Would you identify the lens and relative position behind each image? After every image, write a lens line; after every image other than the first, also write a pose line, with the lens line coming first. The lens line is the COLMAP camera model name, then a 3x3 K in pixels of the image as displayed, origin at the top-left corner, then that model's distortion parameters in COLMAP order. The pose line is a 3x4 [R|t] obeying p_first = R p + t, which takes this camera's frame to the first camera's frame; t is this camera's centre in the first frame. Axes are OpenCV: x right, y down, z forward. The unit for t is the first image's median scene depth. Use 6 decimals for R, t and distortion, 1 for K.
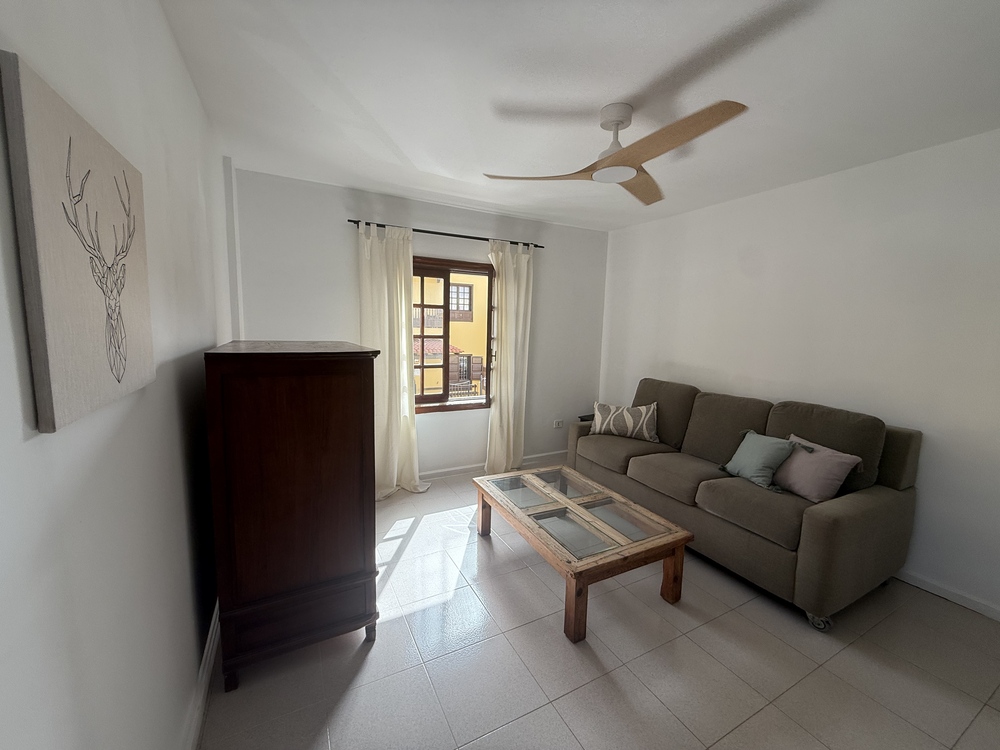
lens RADIAL K [[398.1, 0, 496.6], [0, 398.1, 373.9], [0, 0, 1]] dist [-0.001486, 0.000413]
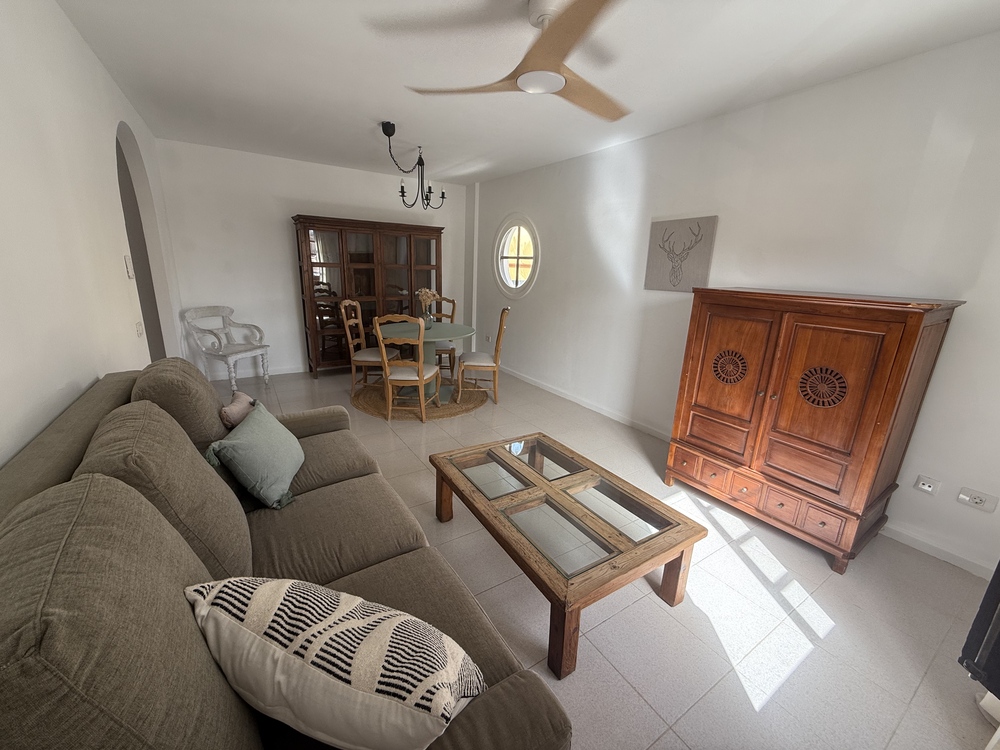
lens RADIAL K [[398.1, 0, 499.7], [0, 398.1, 372.7], [0, 0, 1]] dist [-0.001486, 0.000413]
pose [[-0.994443, -0.032832, -0.100029, 0.242241], [-0.067685, 0.927126, 0.368586, -0.117091], [0.080638, 0.373308, -0.924196, 1.097271]]
